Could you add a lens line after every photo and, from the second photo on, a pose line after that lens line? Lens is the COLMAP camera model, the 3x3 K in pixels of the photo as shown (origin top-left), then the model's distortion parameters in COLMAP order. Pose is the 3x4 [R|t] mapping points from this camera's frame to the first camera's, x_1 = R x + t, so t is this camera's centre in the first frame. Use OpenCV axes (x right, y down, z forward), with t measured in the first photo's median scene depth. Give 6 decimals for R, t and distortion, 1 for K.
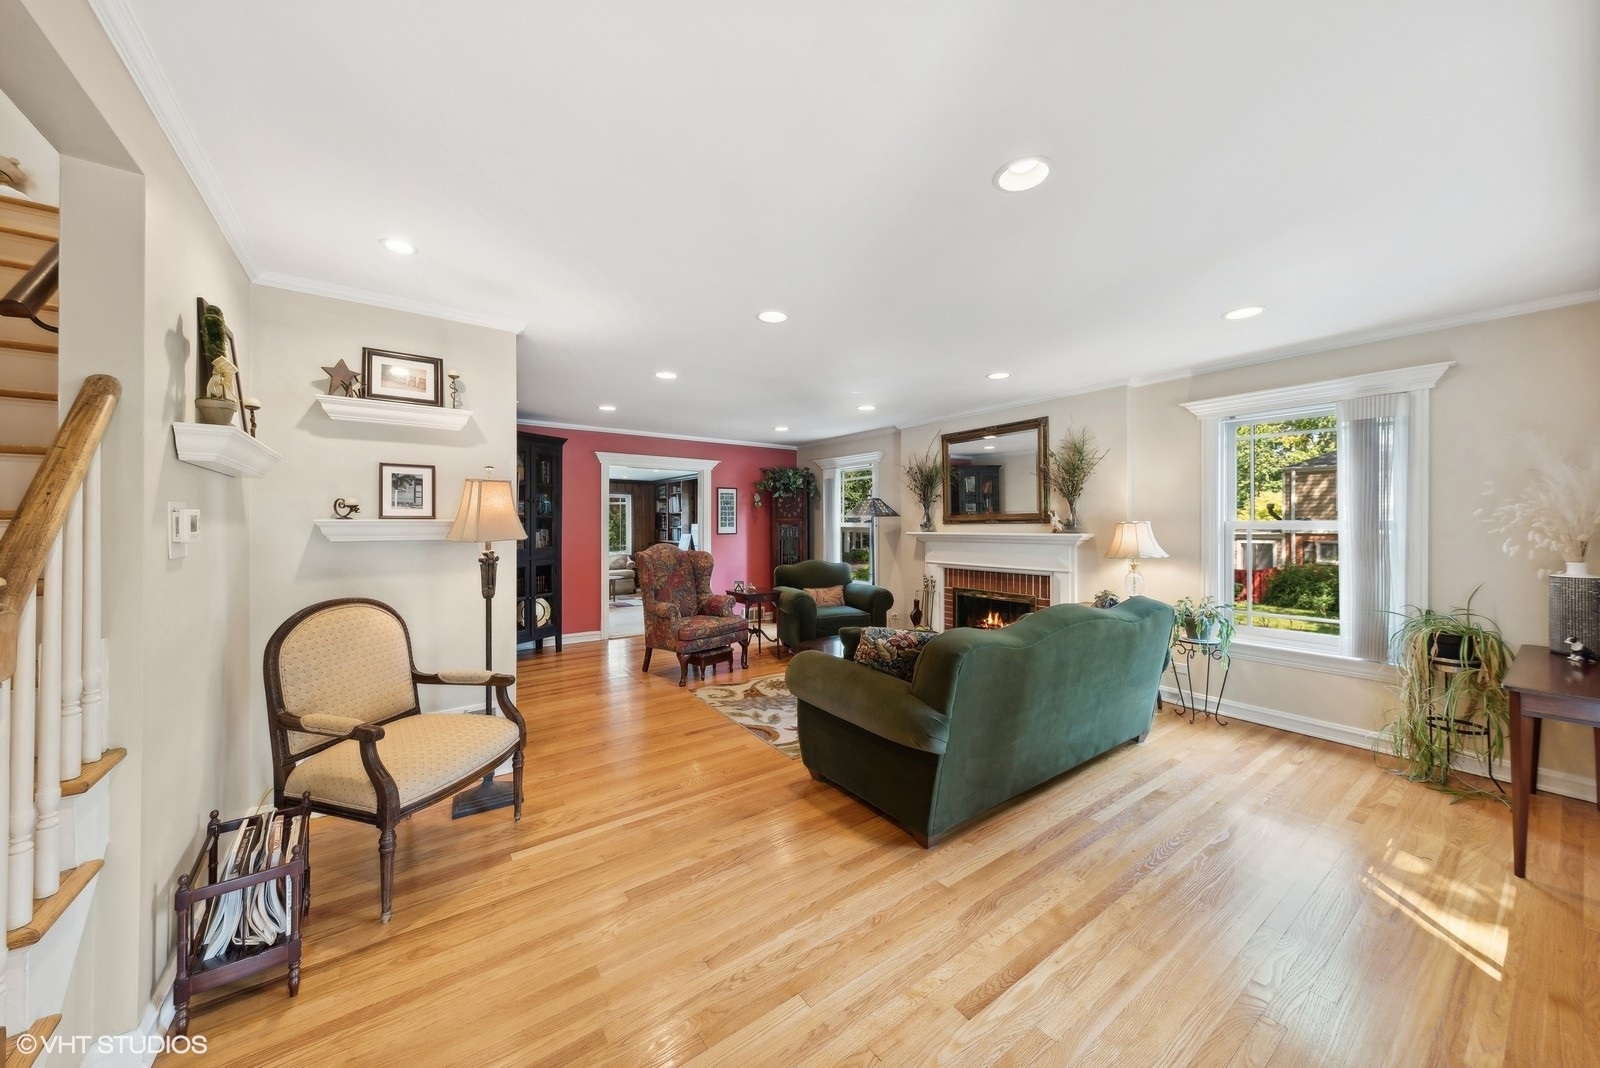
lens RADIAL K [[558.2, 0, 805.9], [0, 558.2, 520.2], [0, 0, 1]] dist [0.001796, 0.000080]
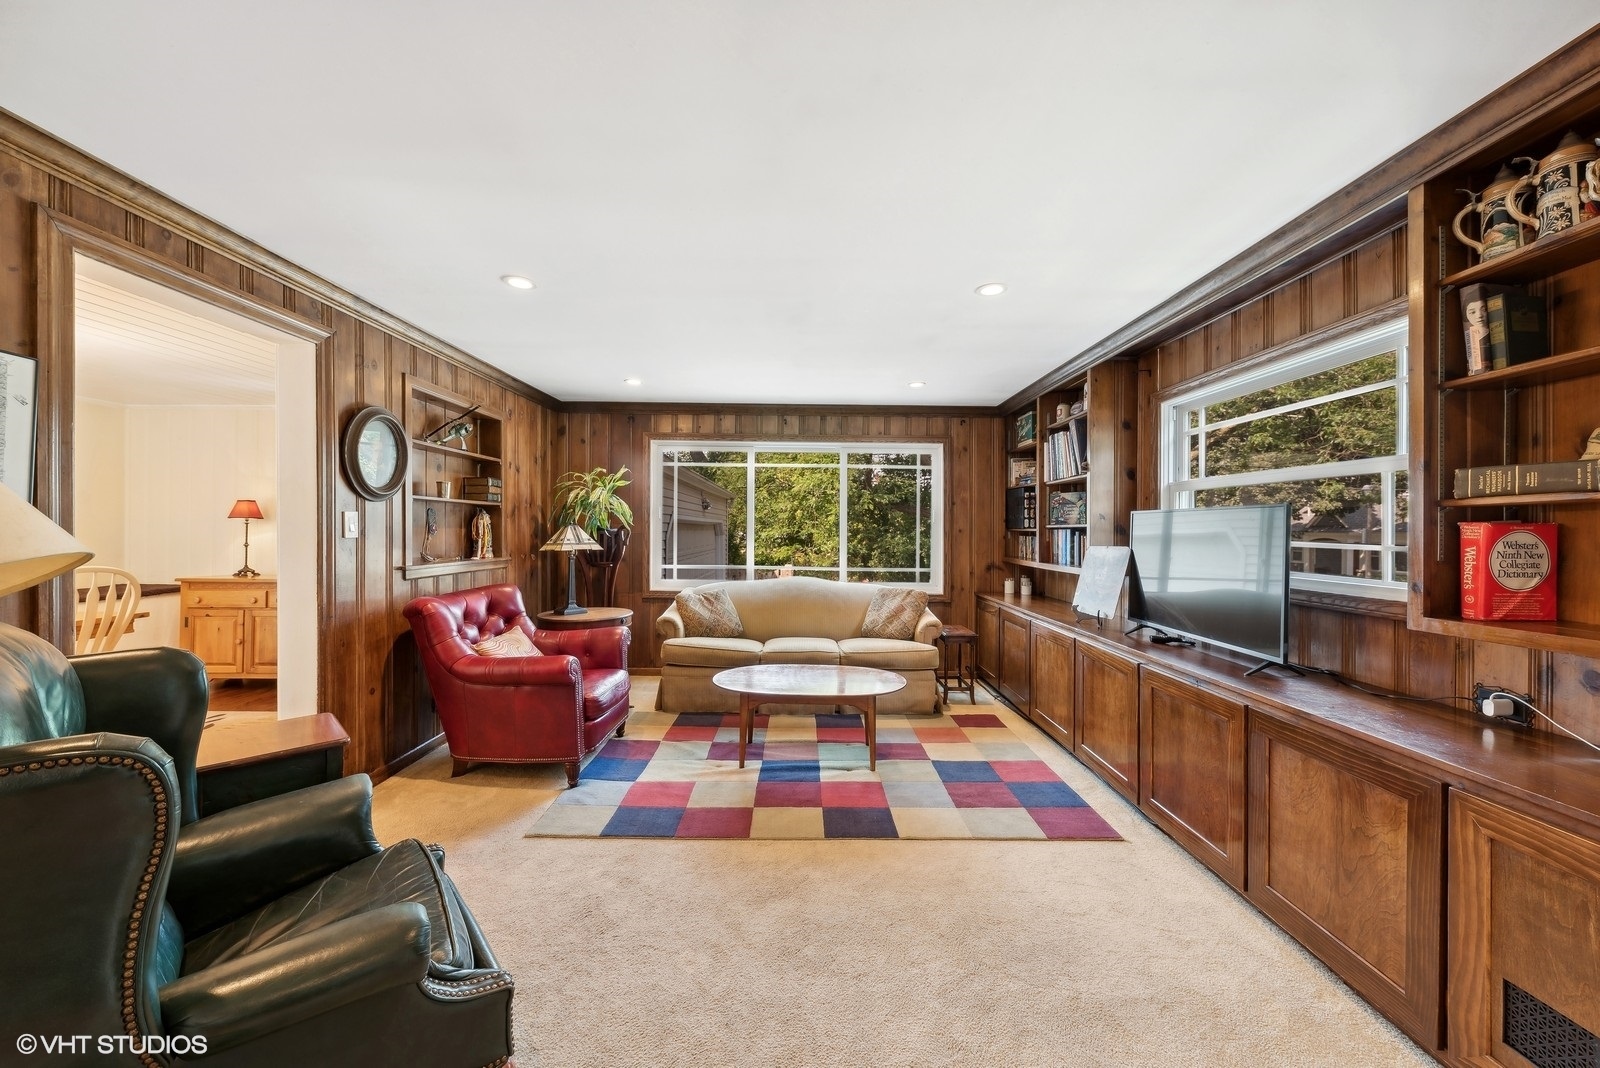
lens RADIAL K [[568.0, 0, 800.0], [0, 568.0, 534.0], [0, 0, 1]] dist [-0.000132, -0.000029]
pose [[0.807287, 0.010460, -0.590066, -0.158113], [-0.001996, 0.999886, 0.014995, 0.013088], [0.590156, -0.010927, 0.807215, 0.621598]]
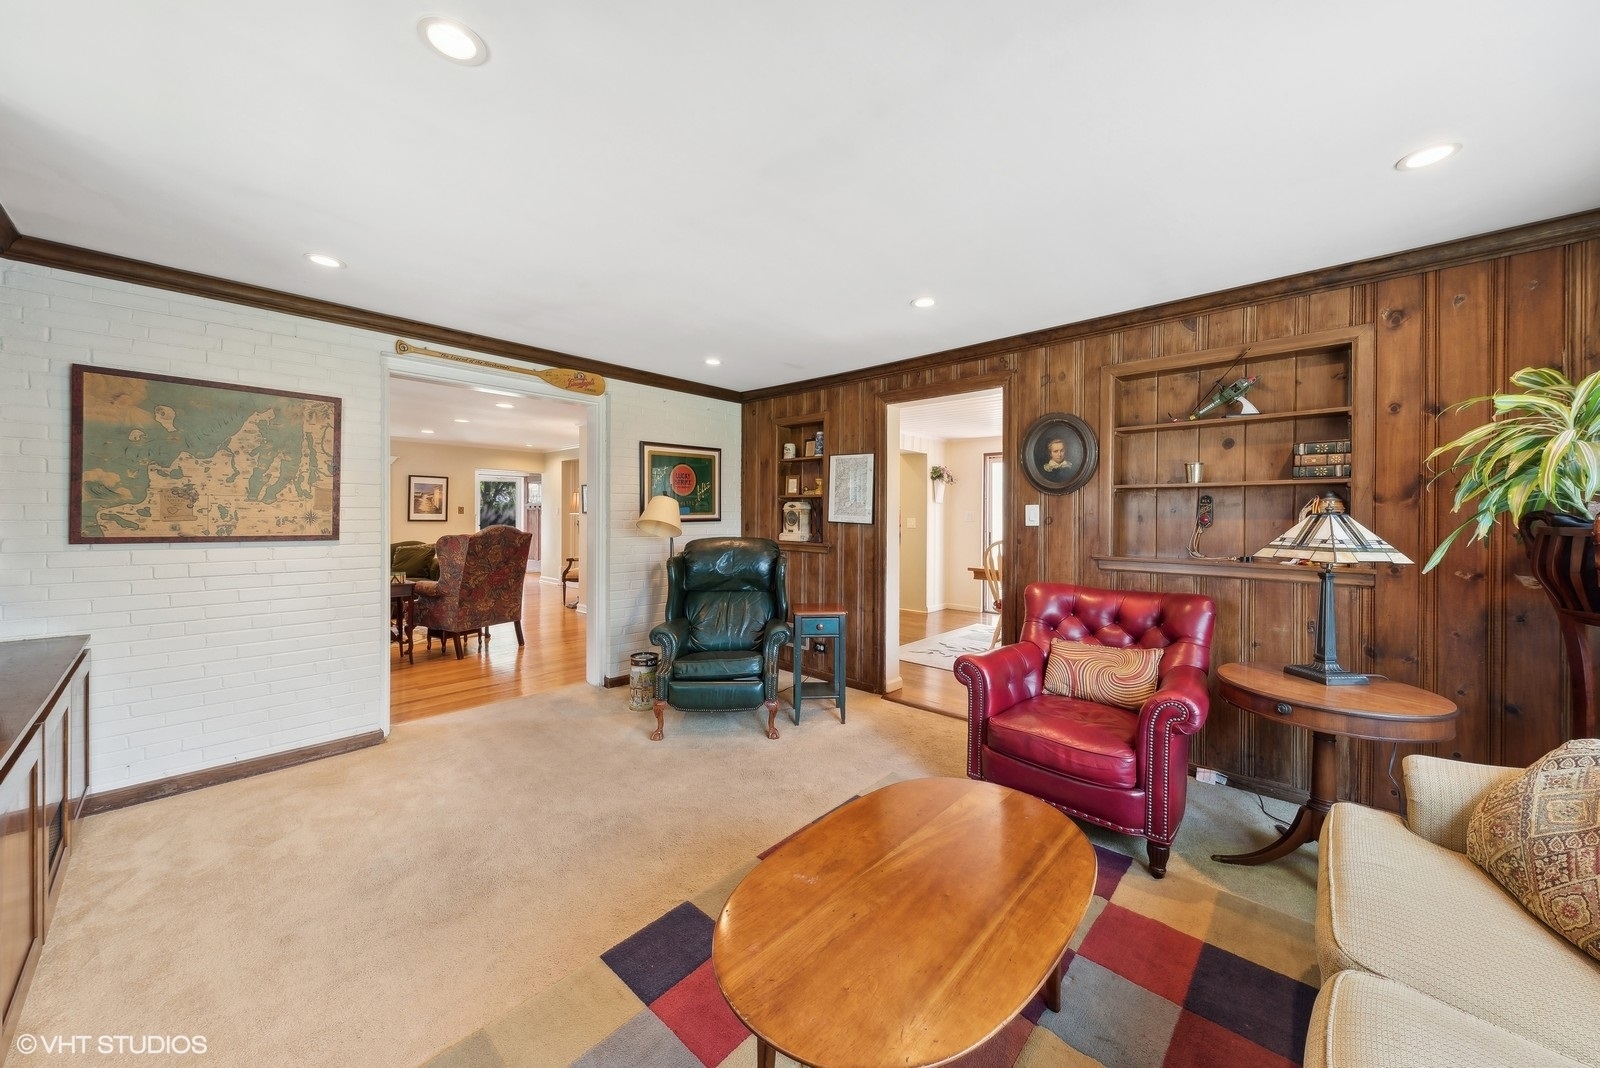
lens RADIAL K [[565.3, 0, 796.2], [0, 565.3, 518.4], [0, 0, 1]] dist [-0.000491, -0.000446]
pose [[-0.984764, 0.000034, -0.173895, -0.310317], [0.000415, 0.999998, -0.002157, 0.016045], [0.173894, -0.002196, -0.984762, 1.067449]]
